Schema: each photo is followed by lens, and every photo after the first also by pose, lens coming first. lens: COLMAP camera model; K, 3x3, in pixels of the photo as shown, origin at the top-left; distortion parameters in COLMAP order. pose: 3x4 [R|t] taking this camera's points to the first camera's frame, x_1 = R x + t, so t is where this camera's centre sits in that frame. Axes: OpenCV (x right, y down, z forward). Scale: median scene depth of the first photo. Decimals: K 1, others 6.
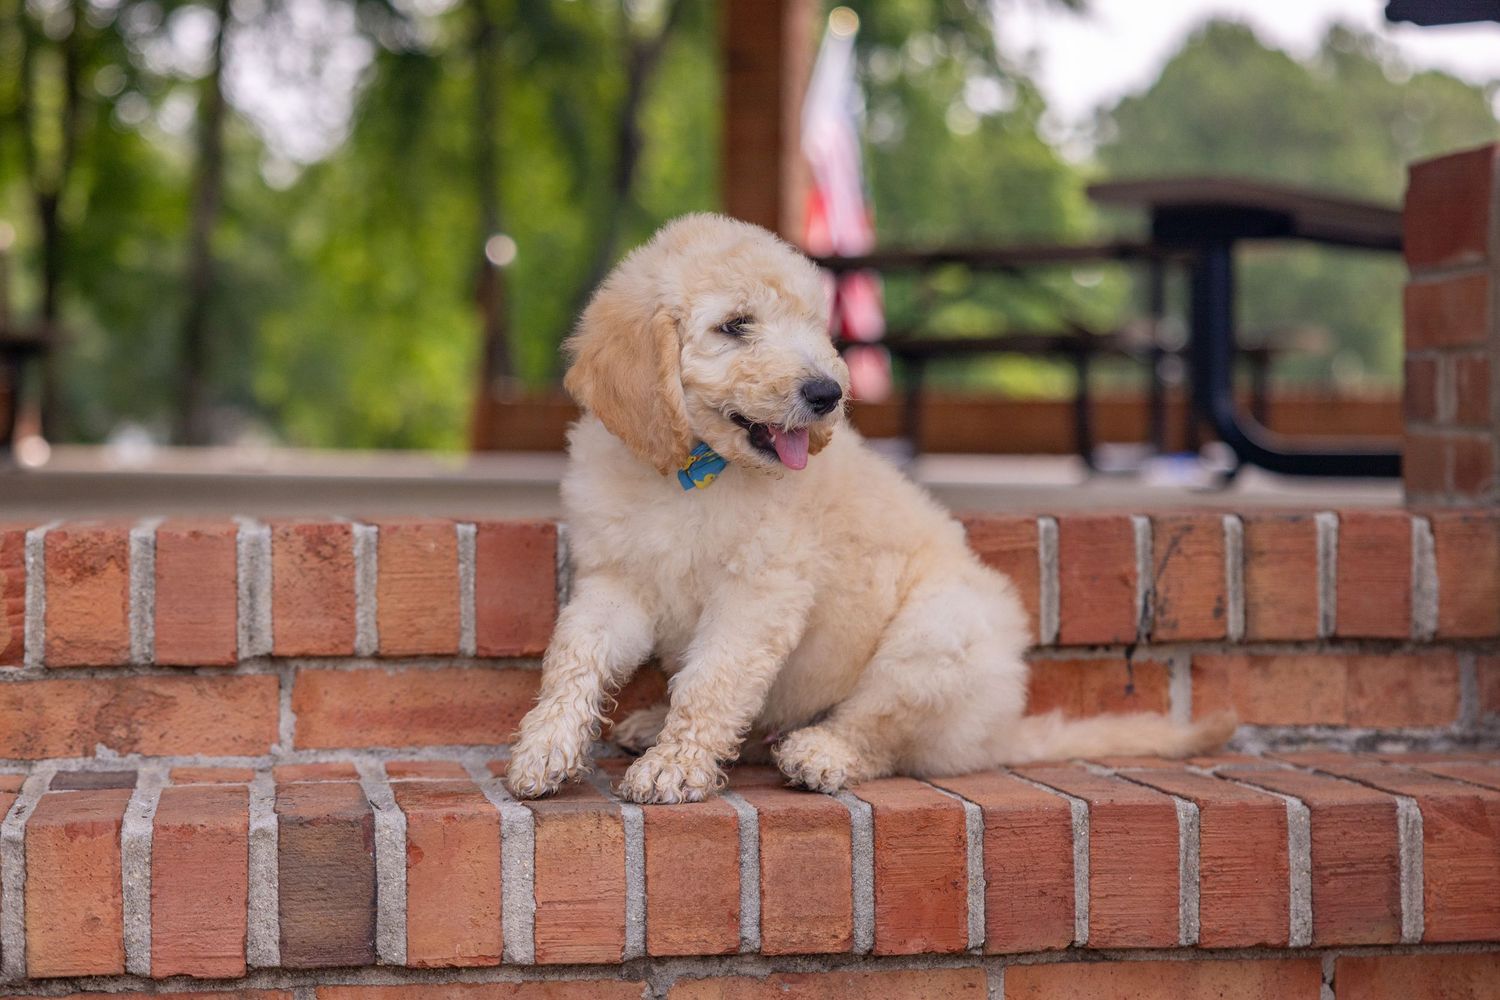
lens RADIAL K [[4059.5, 0, 678.9], [0, 4059.5, 516.1], [0, 0, 1]] dist [0.099899, 0.000000]
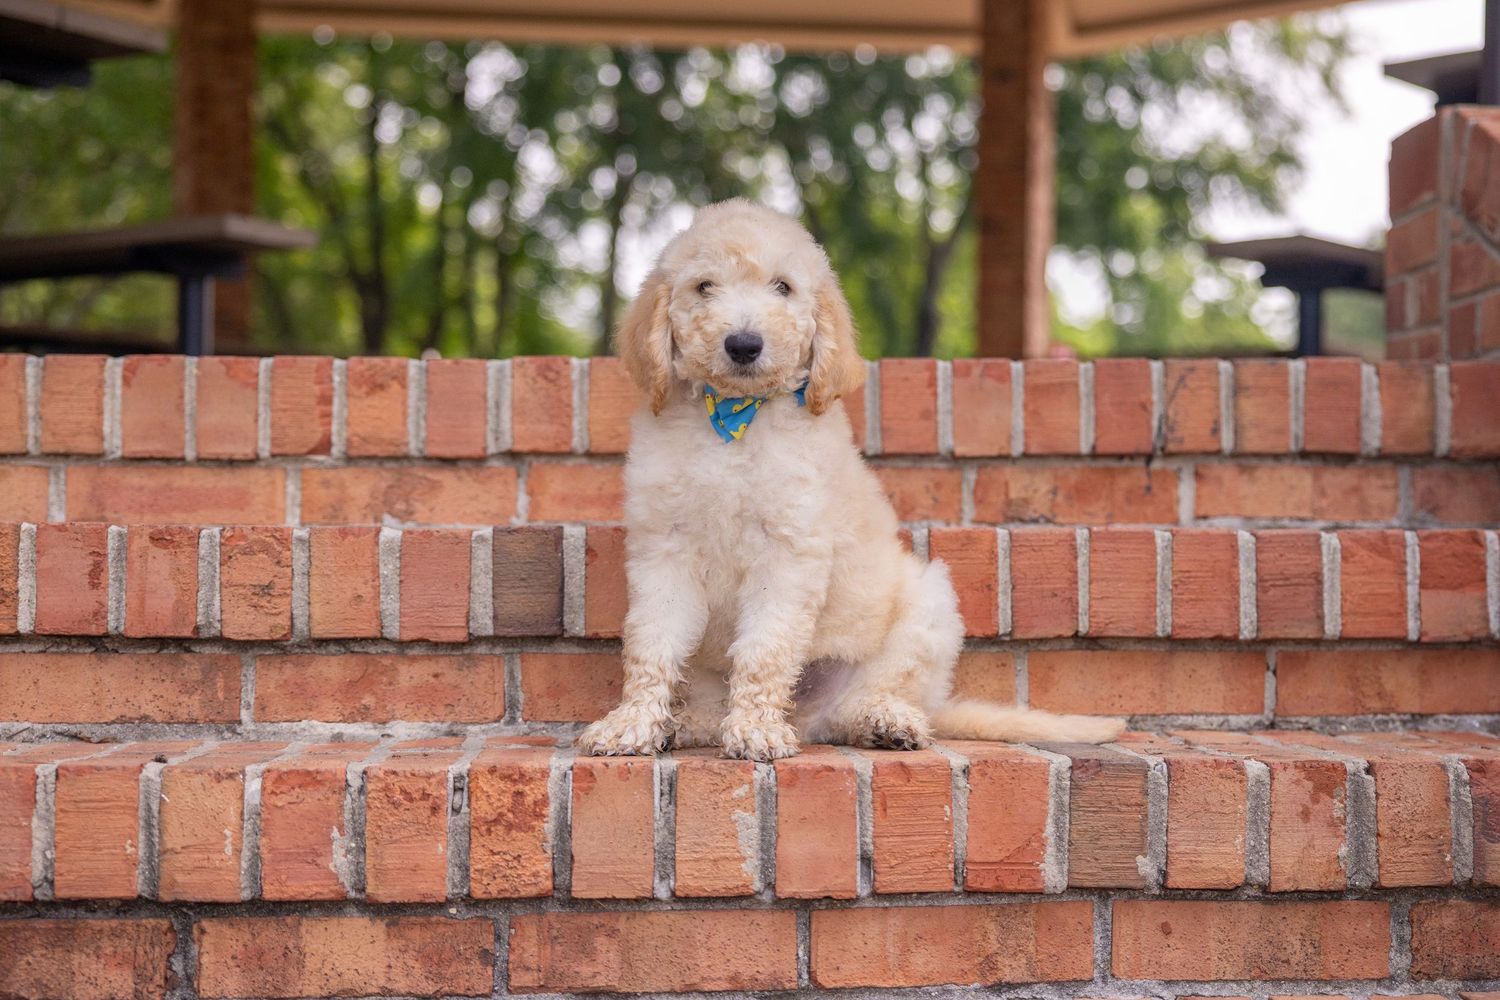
lens RADIAL K [[3158.7, 0, 759.8], [0, 3158.7, 506.8], [0, 0, 1]] dist [0.097043, 0.000000]
pose [[0.997503, 0.003850, -0.070526, 0.064077], [-0.006742, 0.999144, -0.040822, 0.104690], [0.070308, 0.041196, 0.996674, -0.060644]]
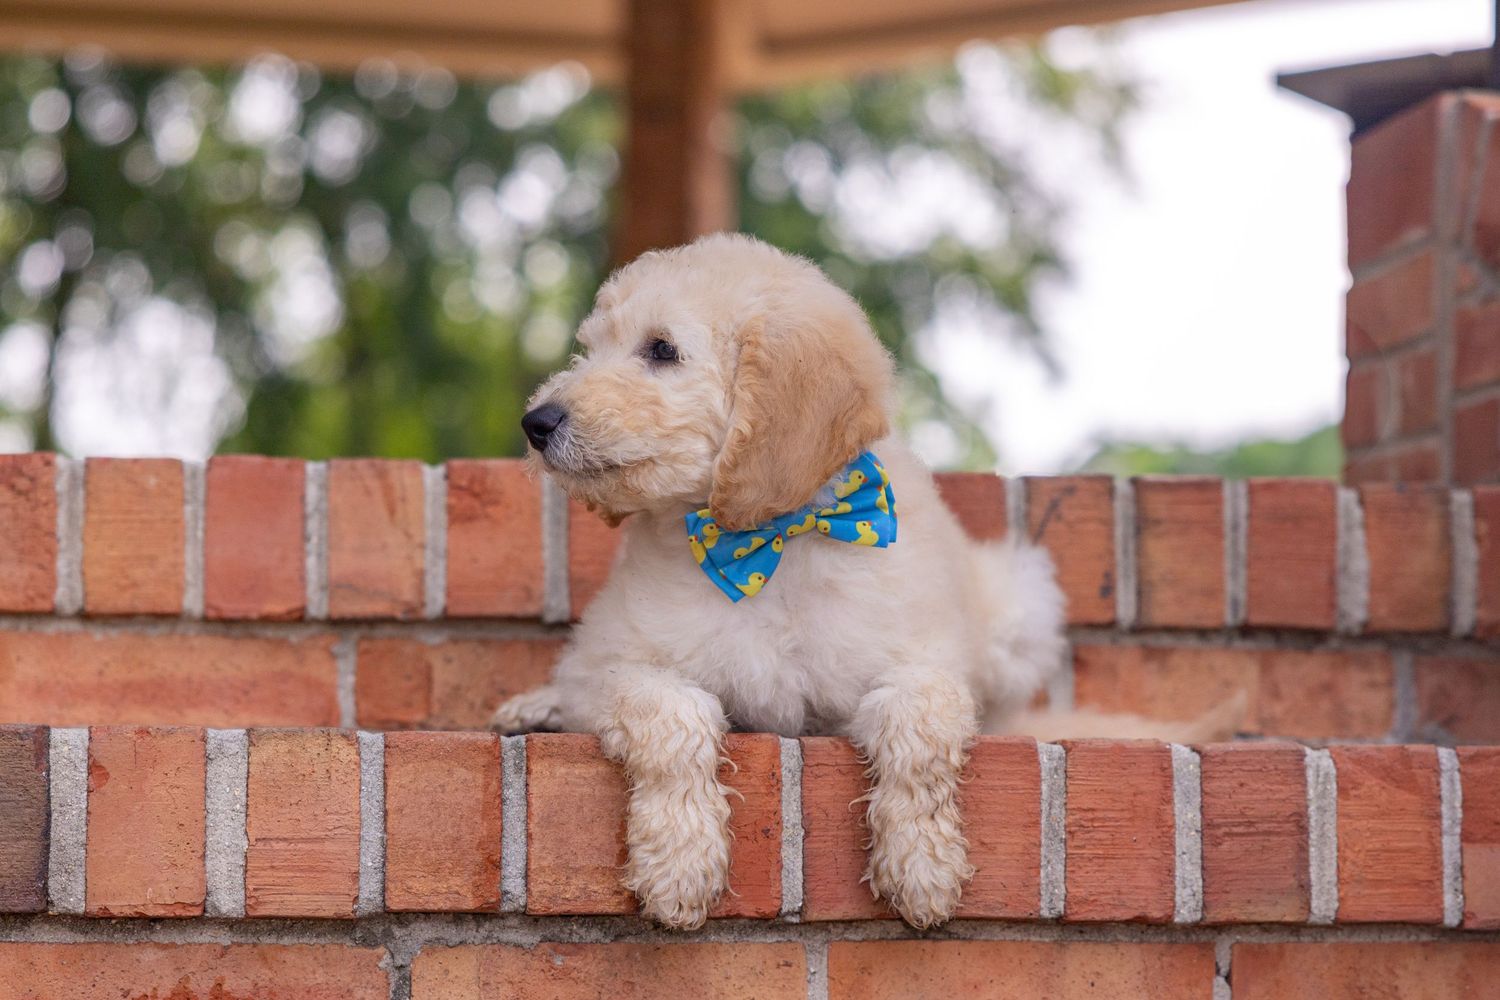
lens RADIAL K [[4657.0, 0, 763.6], [0, 4657.0, 512.5], [0, 0, 1]] dist [0.084626, 0.000000]
pose [[0.999231, 0.013551, 0.036789, 0.031097], [-0.009951, 0.995300, -0.096330, 0.113561], [-0.037922, 0.095889, 0.994669, 0.060385]]
